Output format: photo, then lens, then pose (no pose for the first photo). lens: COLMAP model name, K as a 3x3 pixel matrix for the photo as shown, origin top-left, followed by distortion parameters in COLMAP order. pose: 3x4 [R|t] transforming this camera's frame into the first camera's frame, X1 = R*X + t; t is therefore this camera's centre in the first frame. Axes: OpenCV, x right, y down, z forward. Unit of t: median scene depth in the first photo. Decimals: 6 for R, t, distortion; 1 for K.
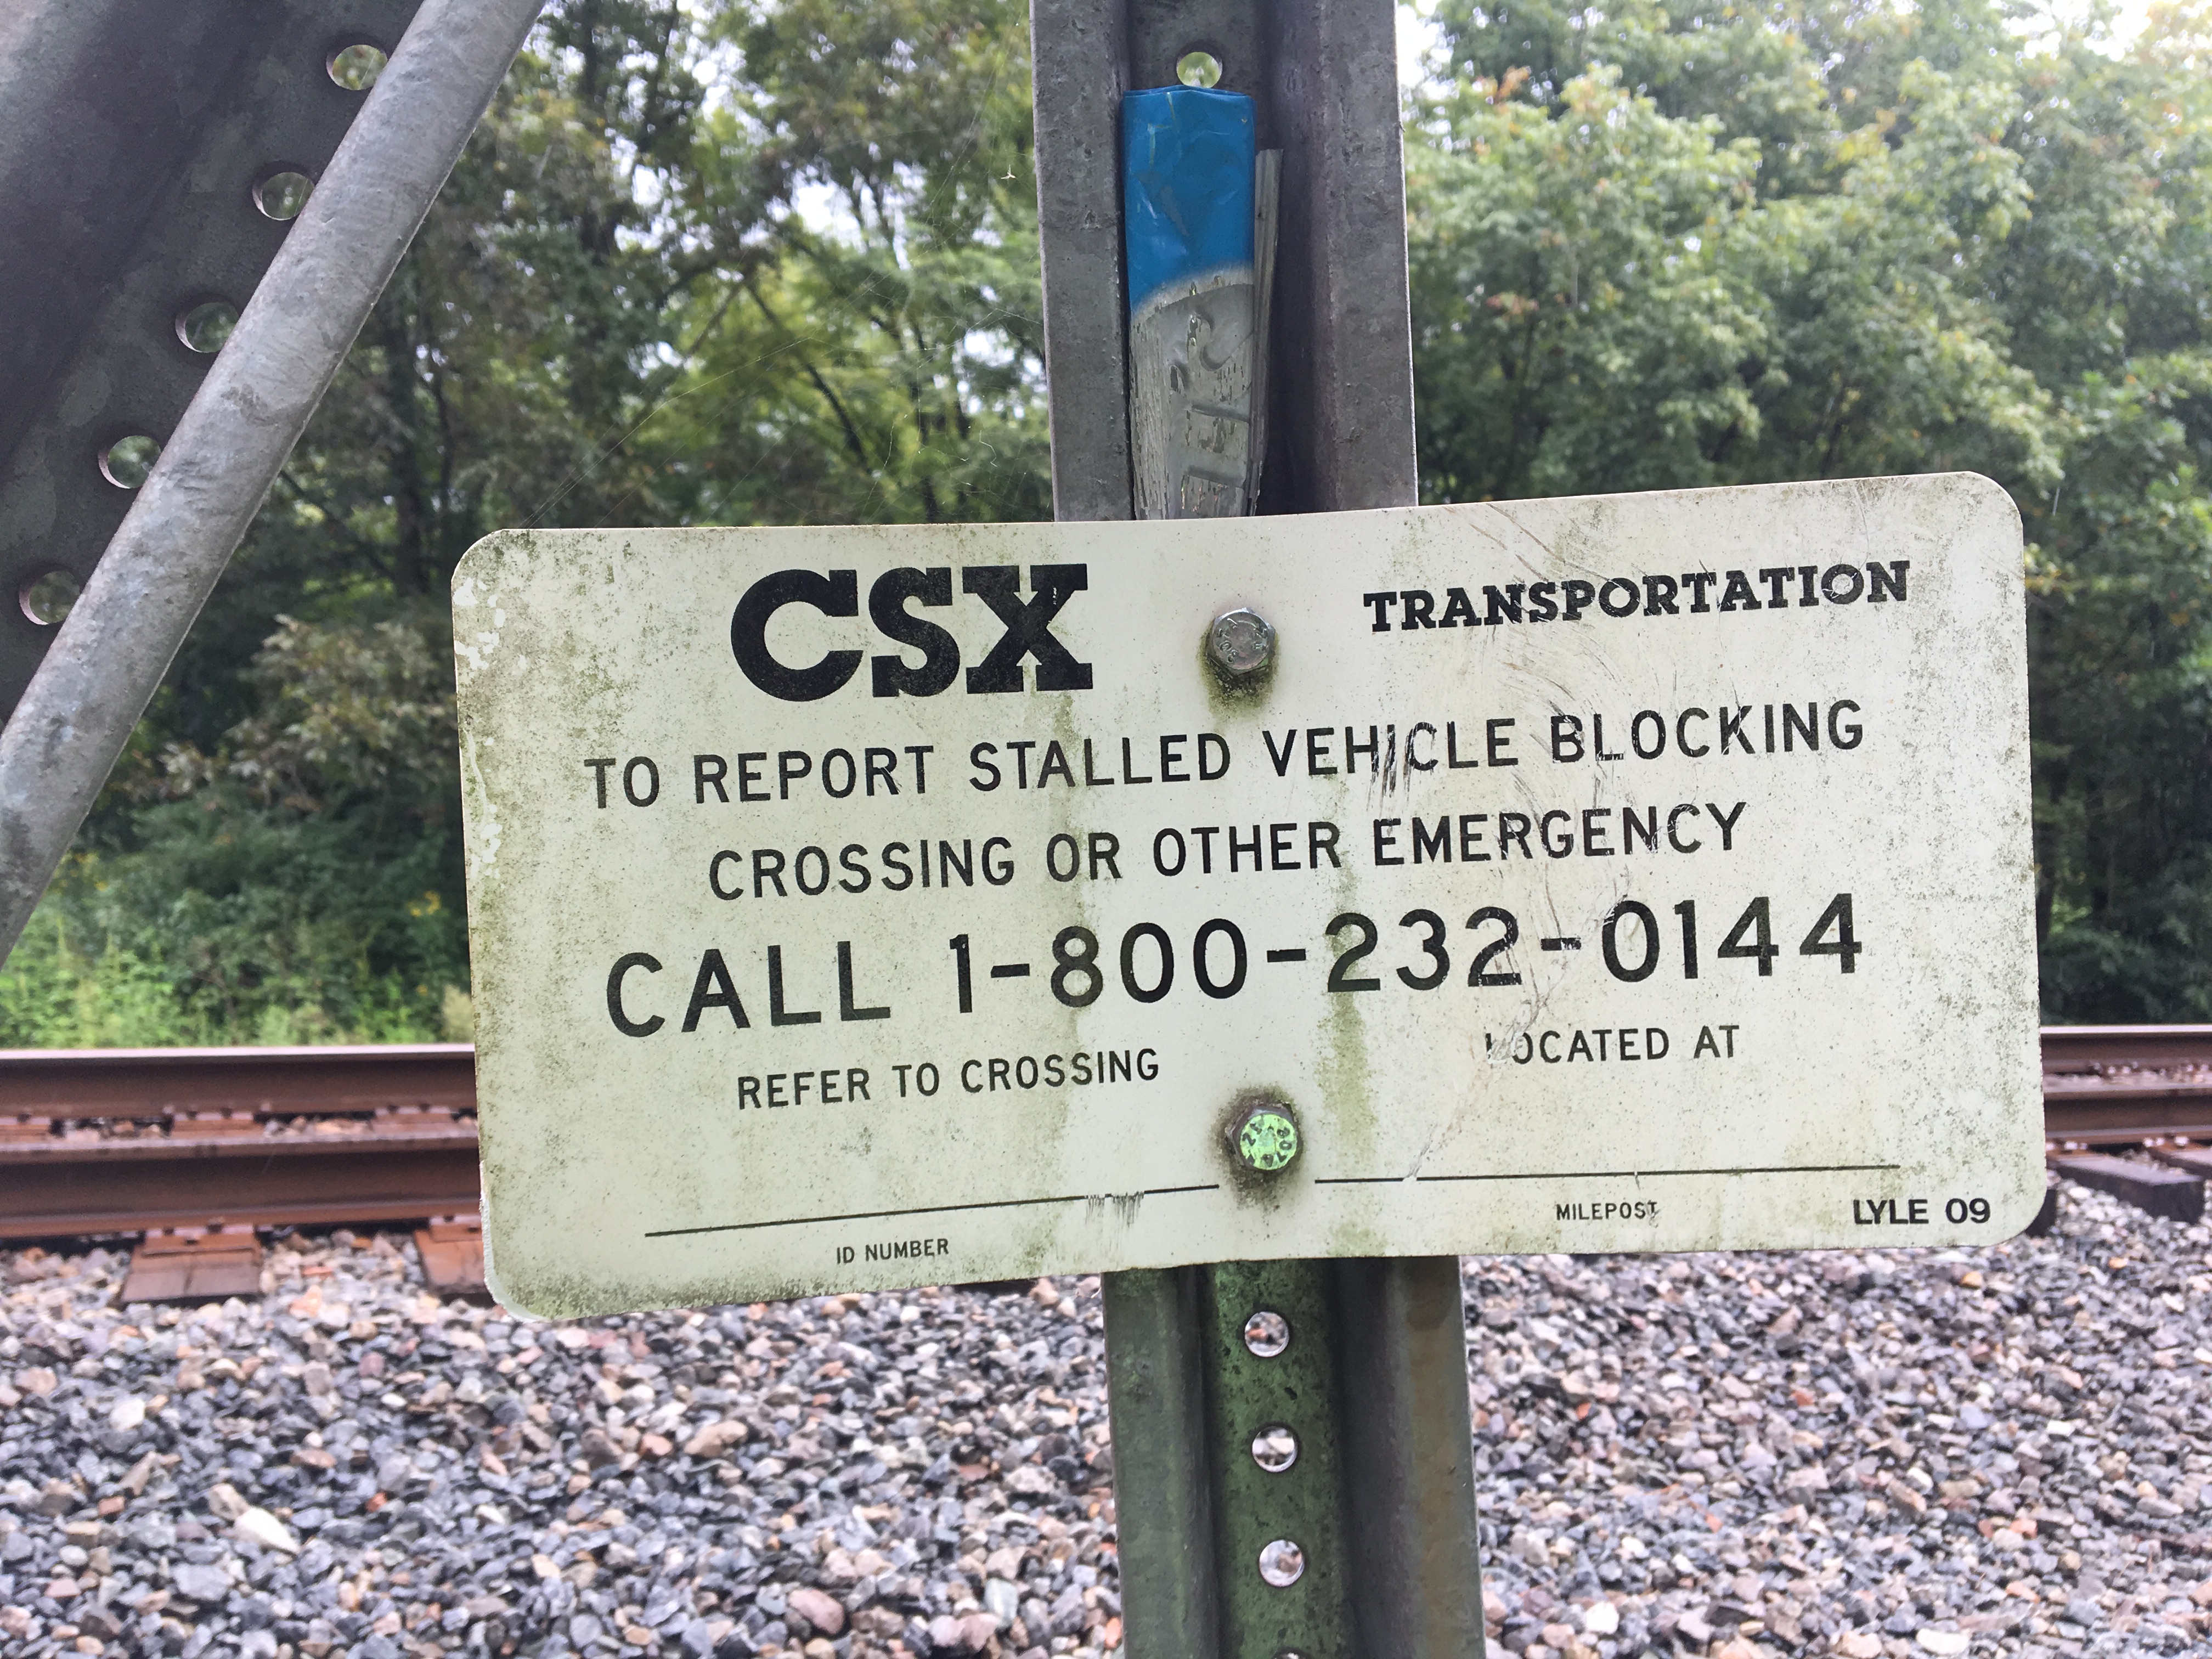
lens RADIAL K [[1931.9, 0, 1104.1], [0, 1931.9, 854.5], [0, 0, 1]] dist [0.079017, -0.141948]
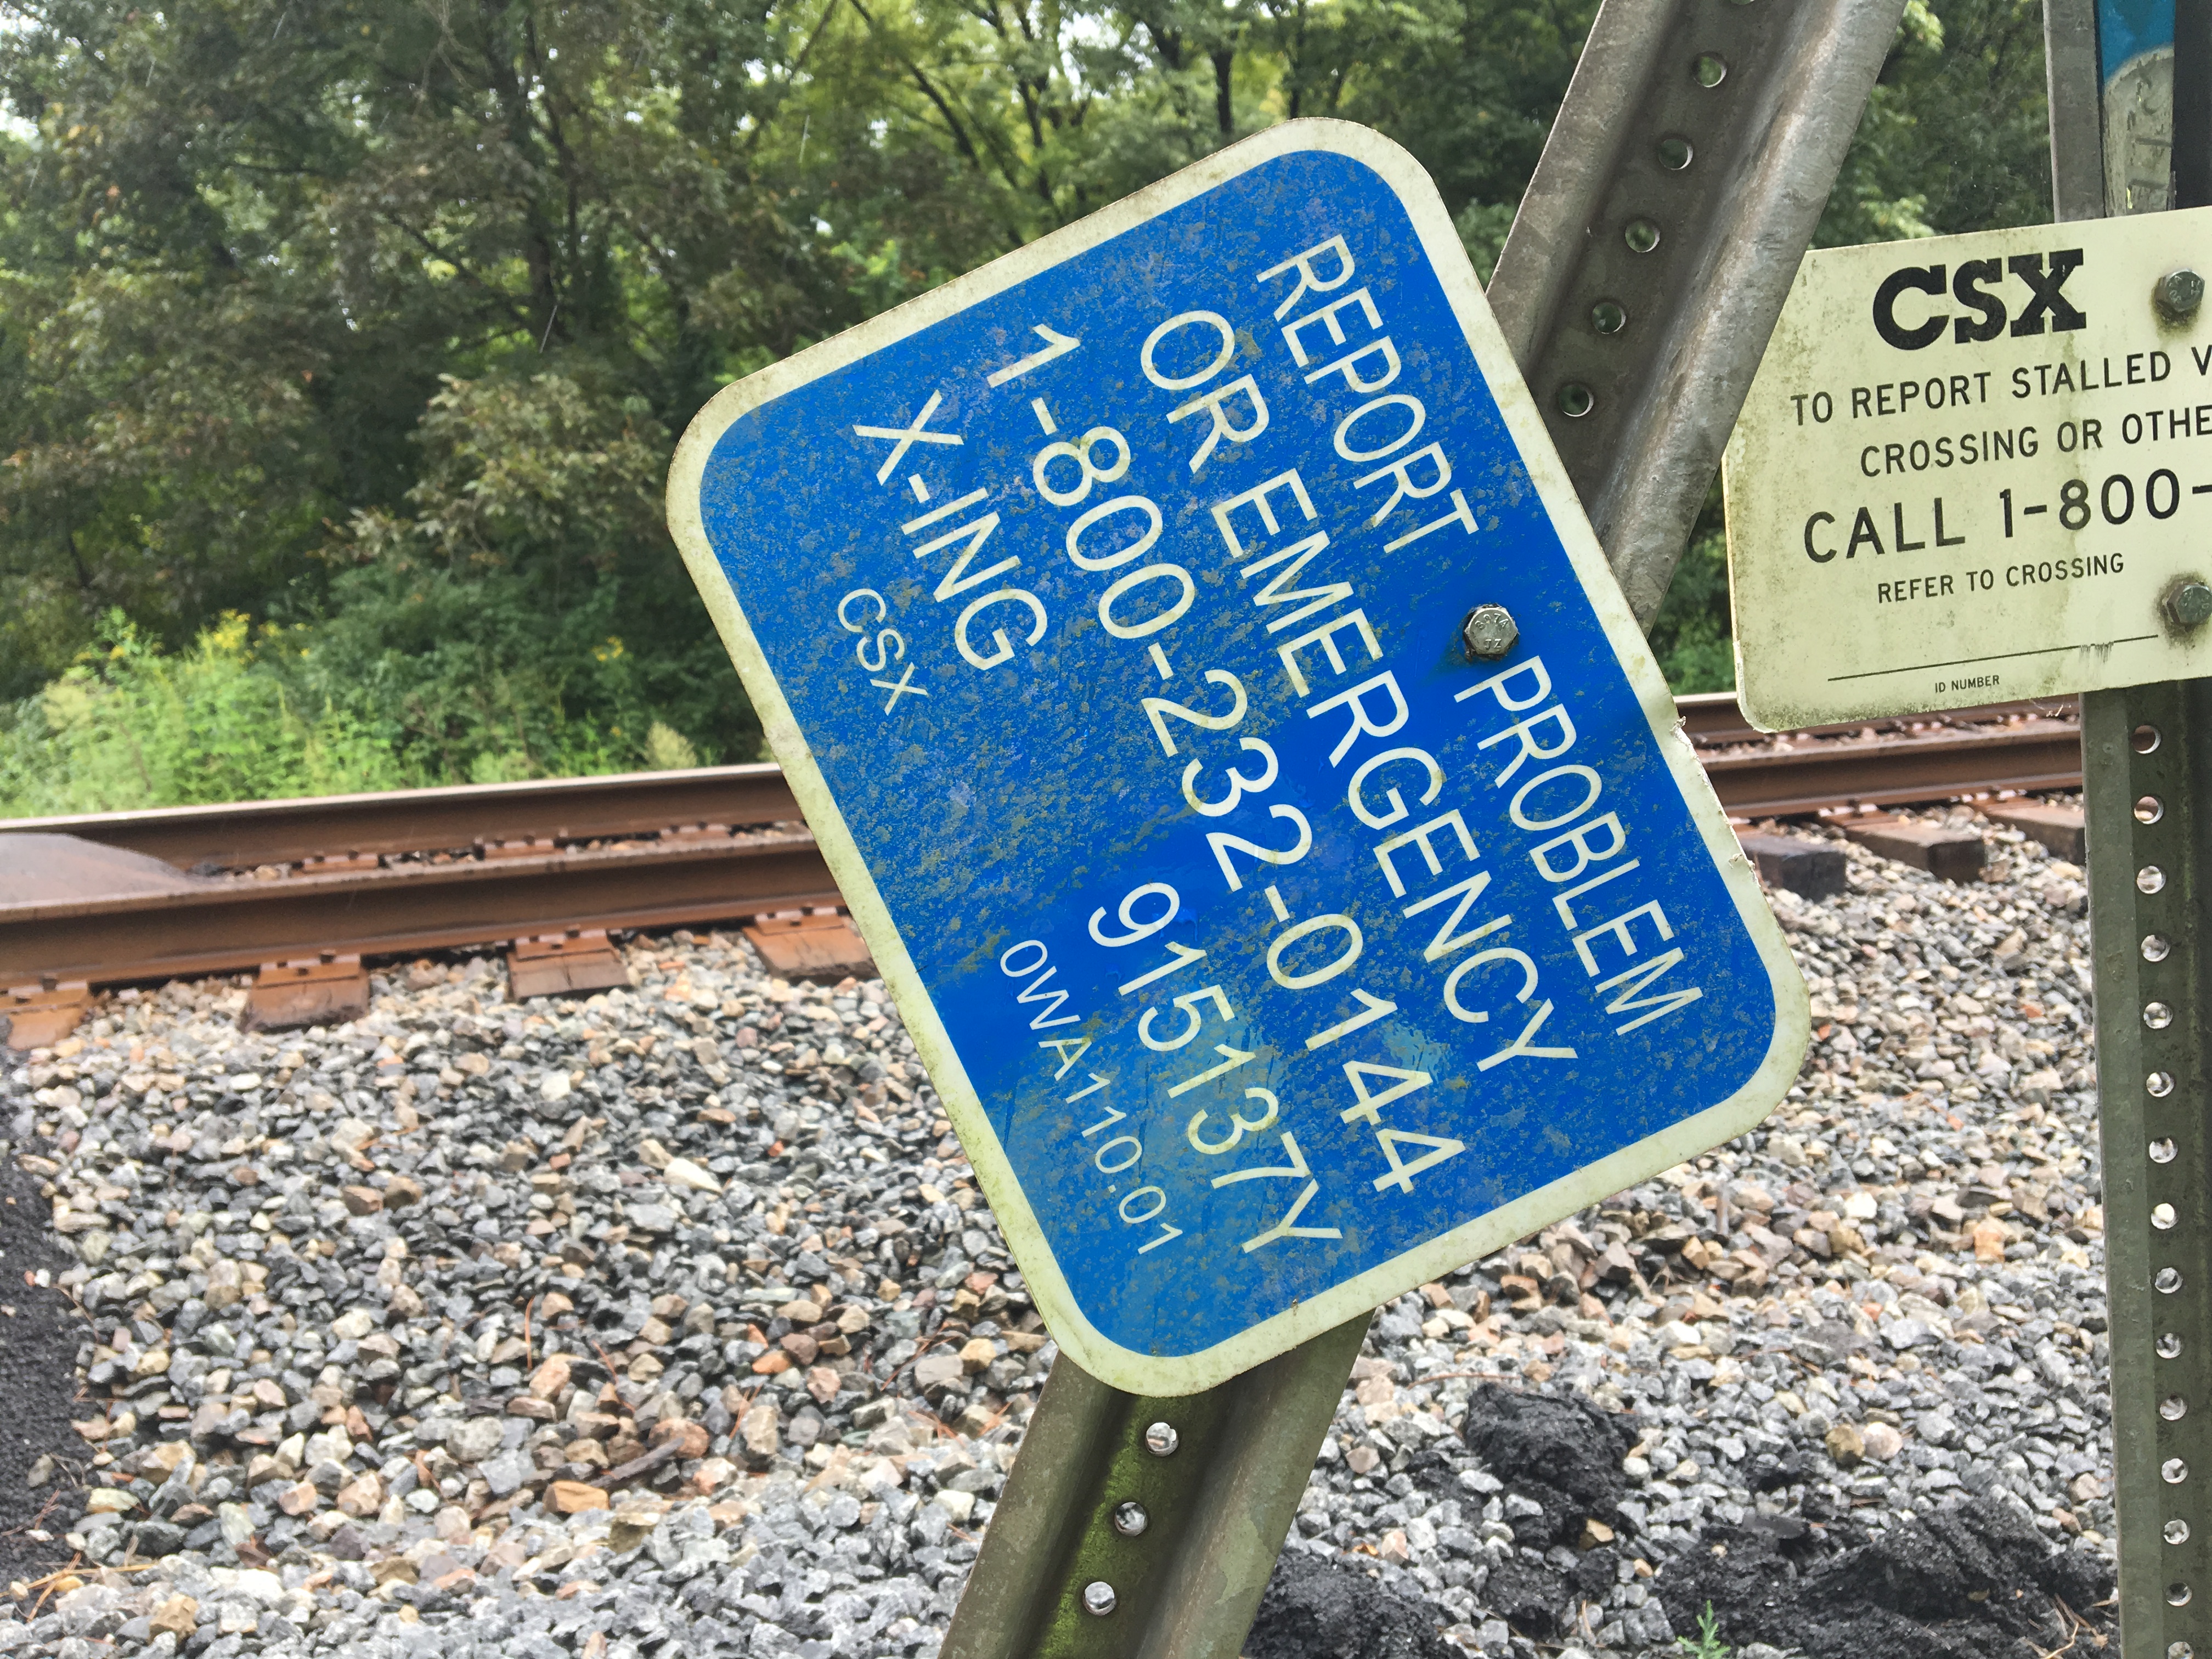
lens RADIAL K [[1921.3, 0, 1091.9], [0, 1921.3, 856.1], [0, 0, 1]] dist [0.068599, -0.120484]
pose [[0.995072, -0.059694, -0.079174, -0.078115], [0.070916, 0.986518, 0.147489, 0.005433], [0.069303, -0.152377, 0.985890, -0.076393]]
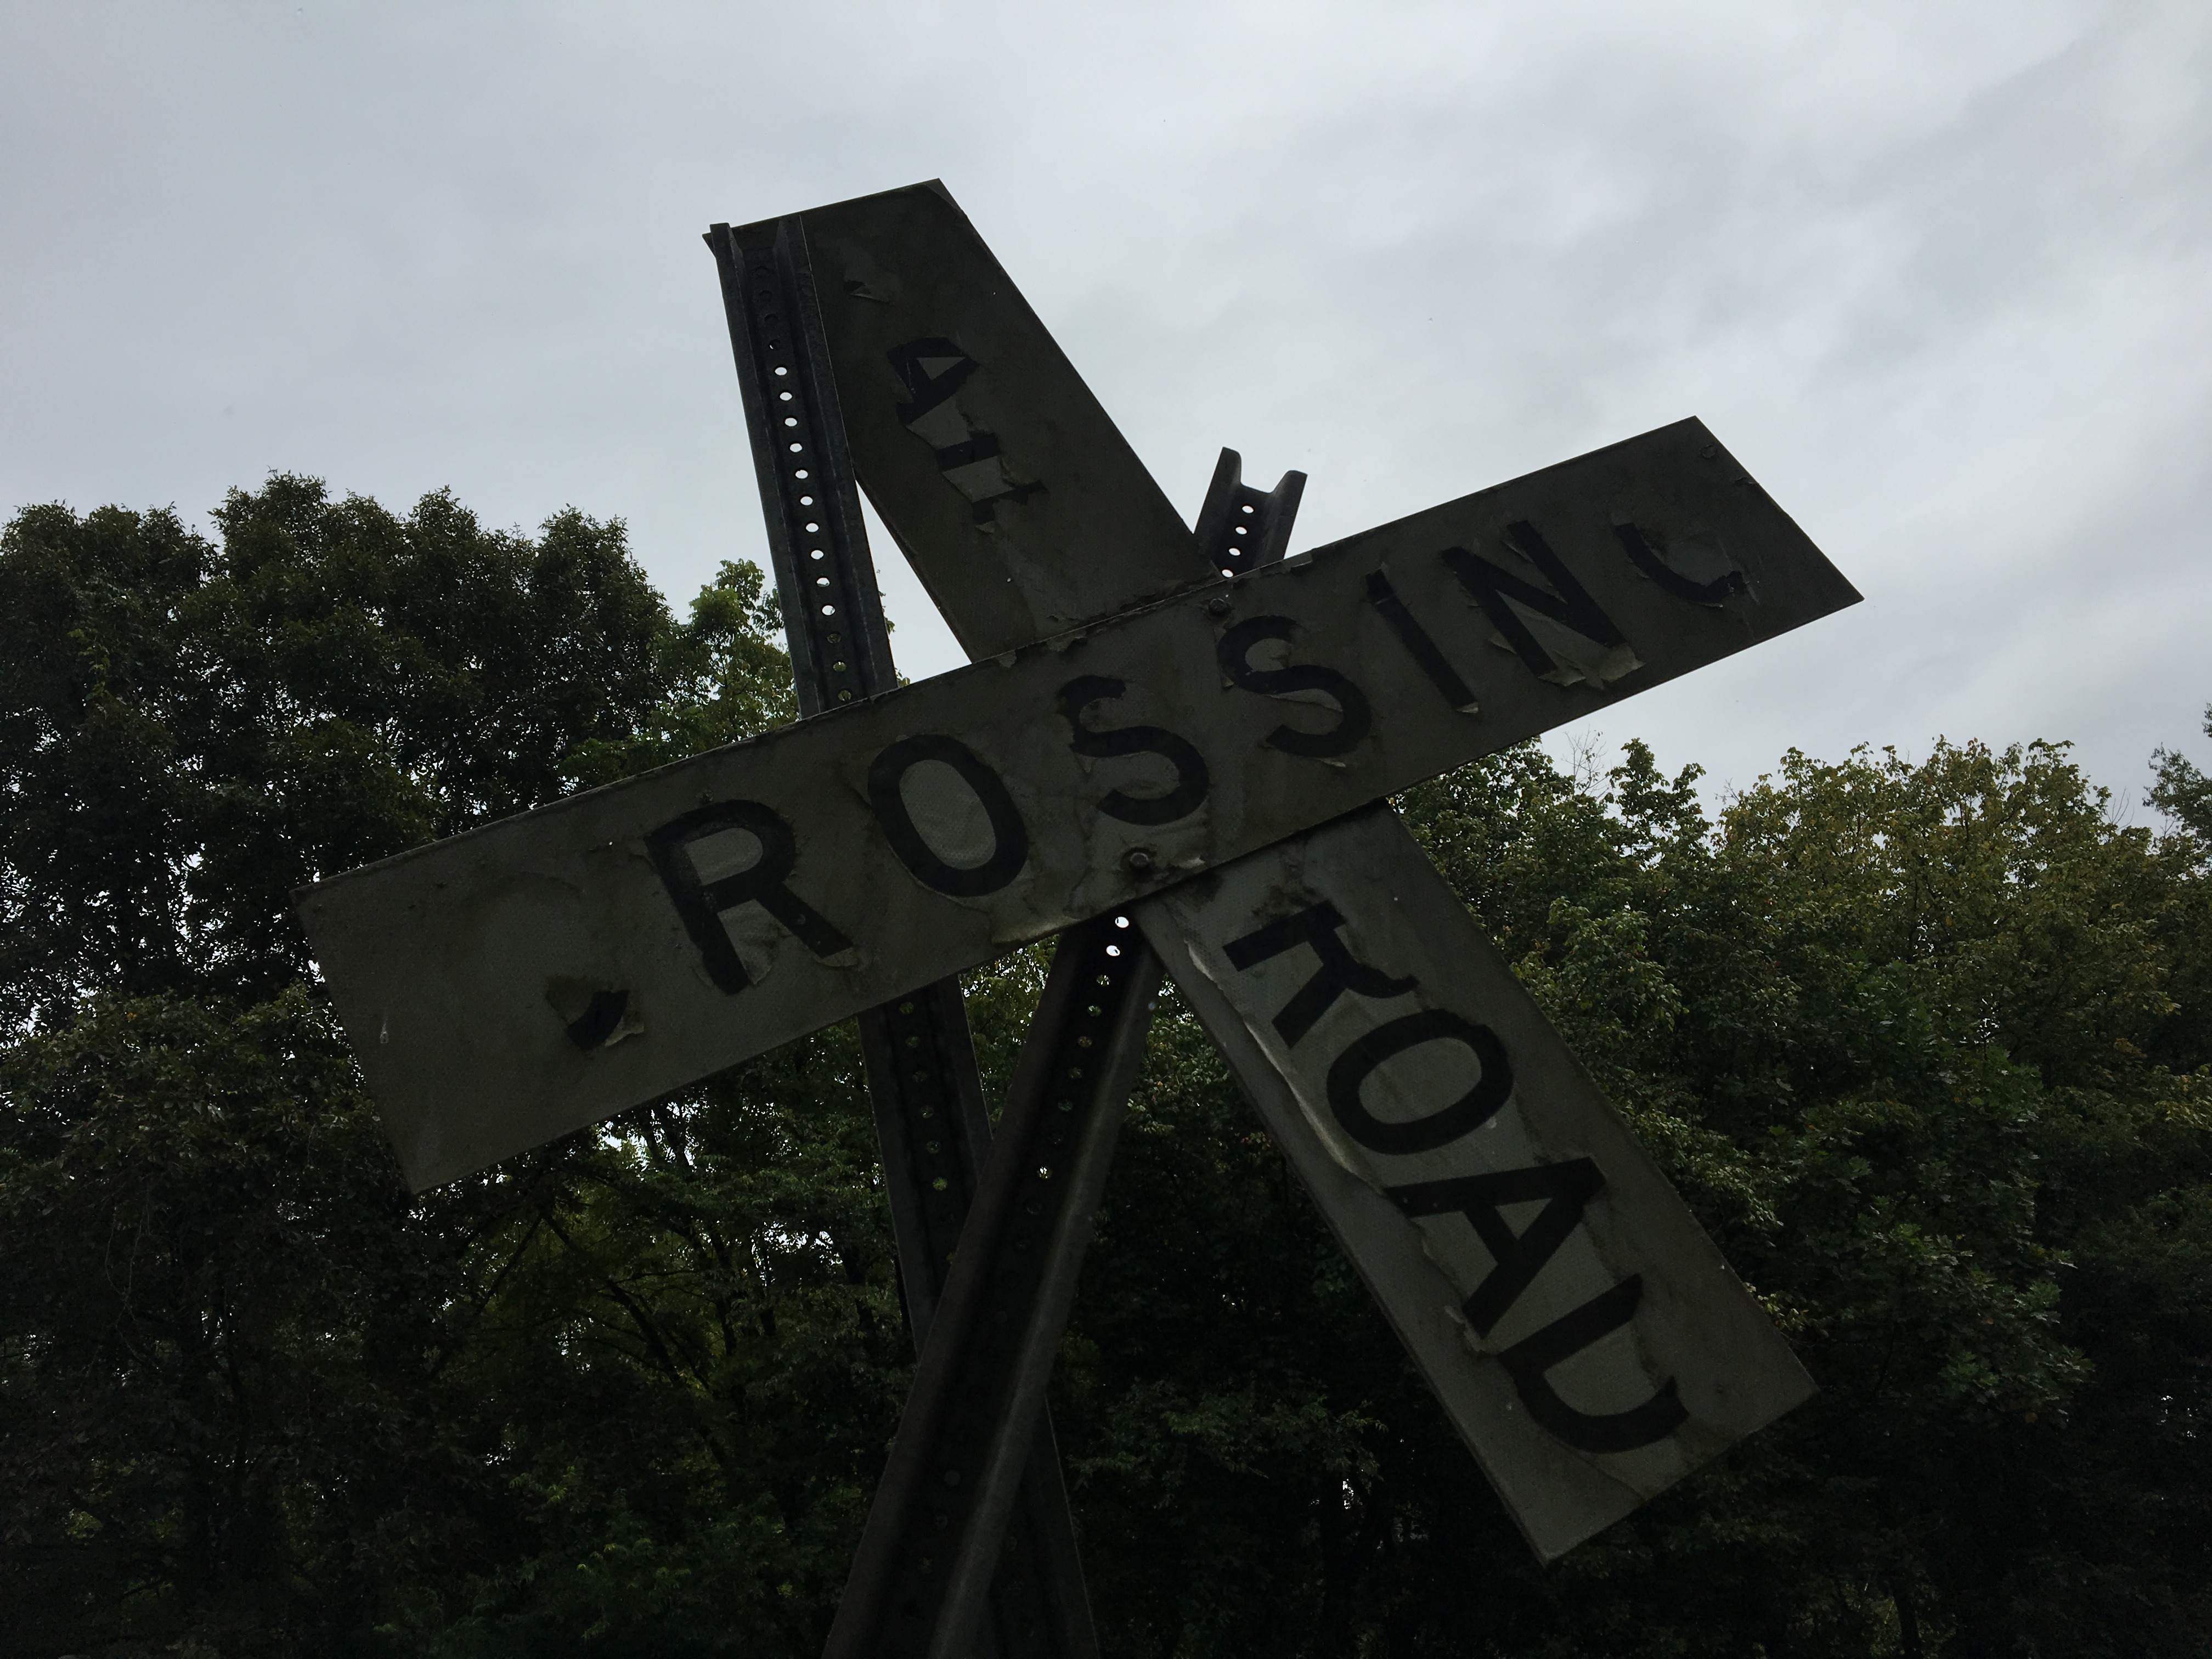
lens RADIAL K [[1902.0, 0, 1115.4], [0, 1902.0, 827.2], [0, 0, 1]] dist [0.110535, -0.185861]
pose [[0.982982, -0.121005, 0.138217, -0.005755], [0.167890, 0.897145, -0.408587, -0.063587], [-0.074560, 0.424839, 0.902193, -0.243952]]
